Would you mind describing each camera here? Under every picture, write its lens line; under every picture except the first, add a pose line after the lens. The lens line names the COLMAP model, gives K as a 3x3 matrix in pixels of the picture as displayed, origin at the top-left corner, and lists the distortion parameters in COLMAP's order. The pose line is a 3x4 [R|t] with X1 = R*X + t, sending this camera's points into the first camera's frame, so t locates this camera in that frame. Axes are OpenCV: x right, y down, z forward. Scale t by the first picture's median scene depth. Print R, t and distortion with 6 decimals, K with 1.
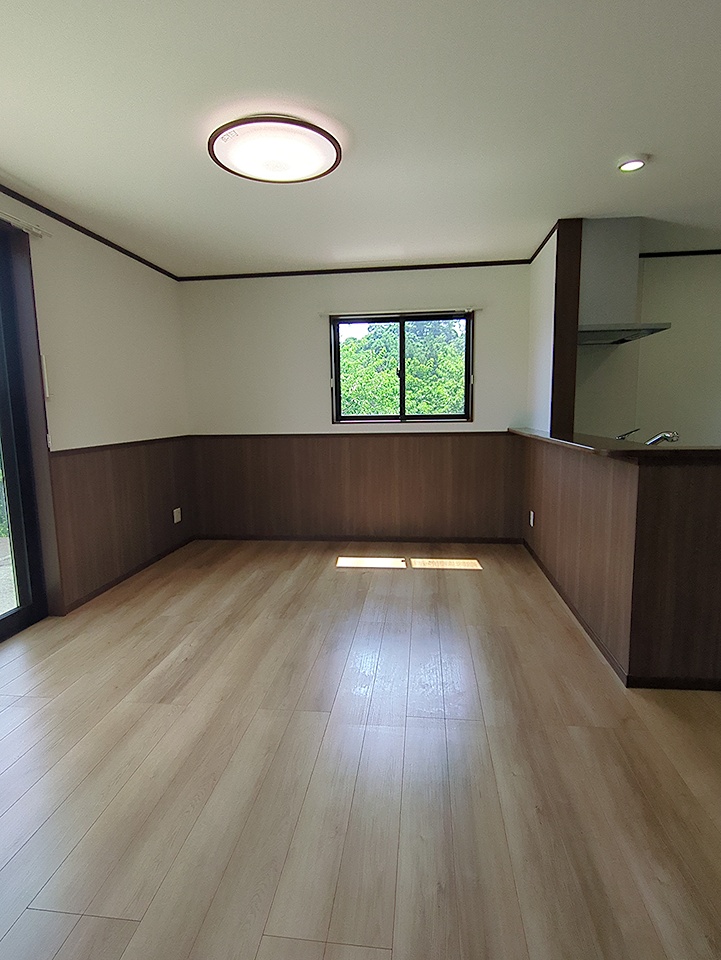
lens RADIAL K [[515.3, 0, 364.7], [0, 515.3, 478.5], [0, 0, 1]] dist [0.001423, 0.000260]
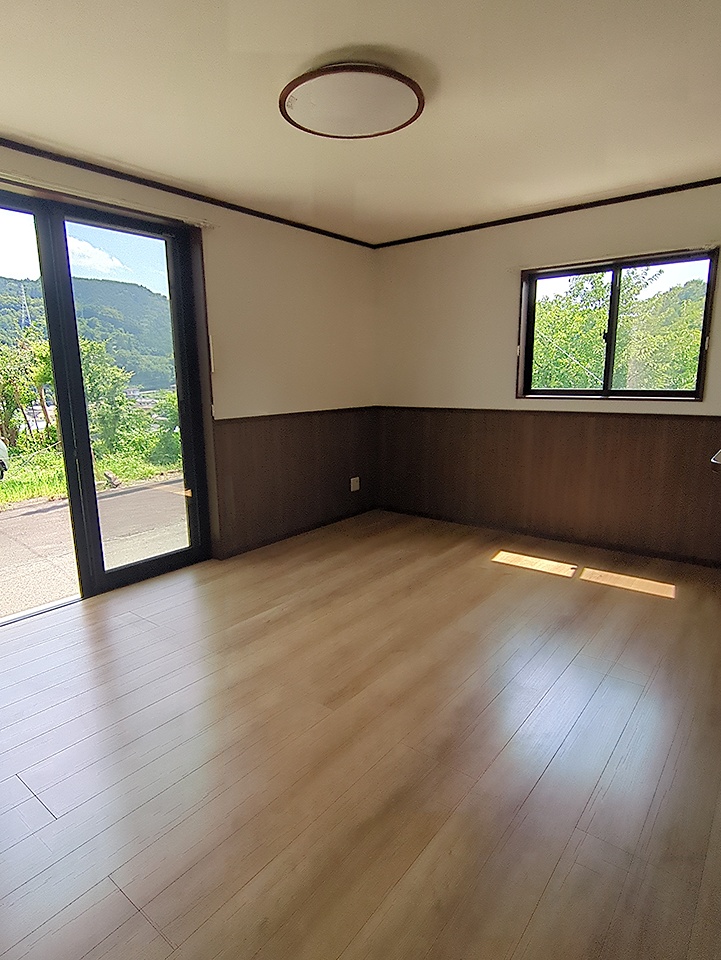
lens RADIAL K [[537.4, 0, 359.4], [0, 537.4, 485.5], [0, 0, 1]] dist [0.002805, -0.000028]
pose [[0.854419, 0.110349, -0.507732, 0.193368], [-0.072719, 0.992966, 0.093435, -0.026515], [0.514472, -0.042911, 0.856433, 0.083611]]
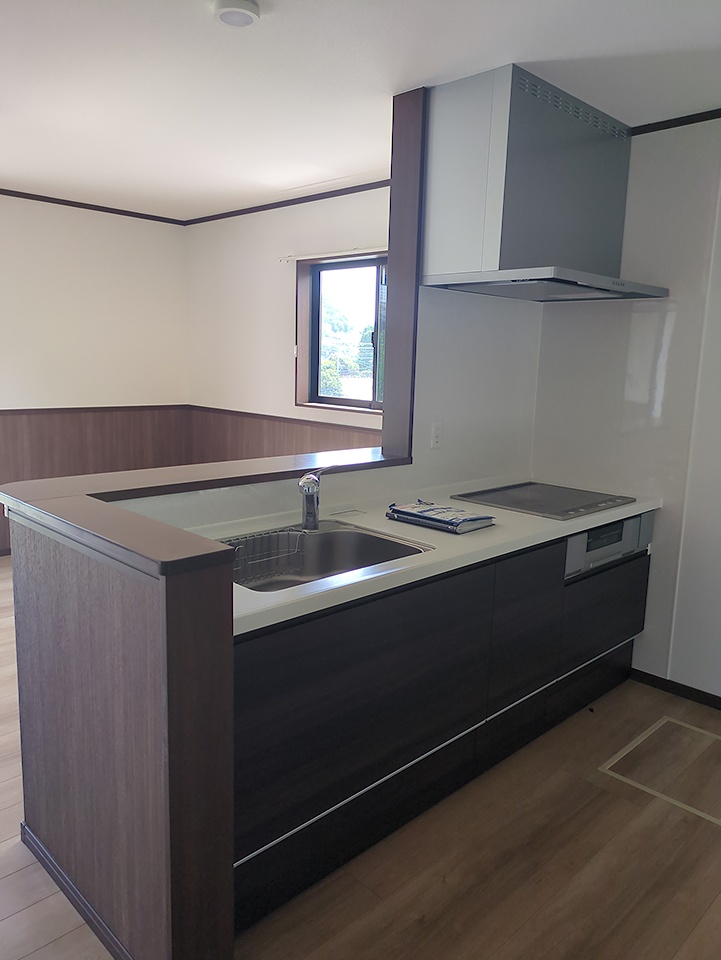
lens RADIAL K [[720.5, 0, 360.5], [0, 720.5, 478.7], [0, 0, 1]] dist [0.002604, -0.000218]
pose [[0.778169, 0.148177, -0.610326, 0.687346], [-0.125062, 0.988868, 0.080626, -0.100170], [0.615478, 0.013588, 0.788037, 0.239988]]
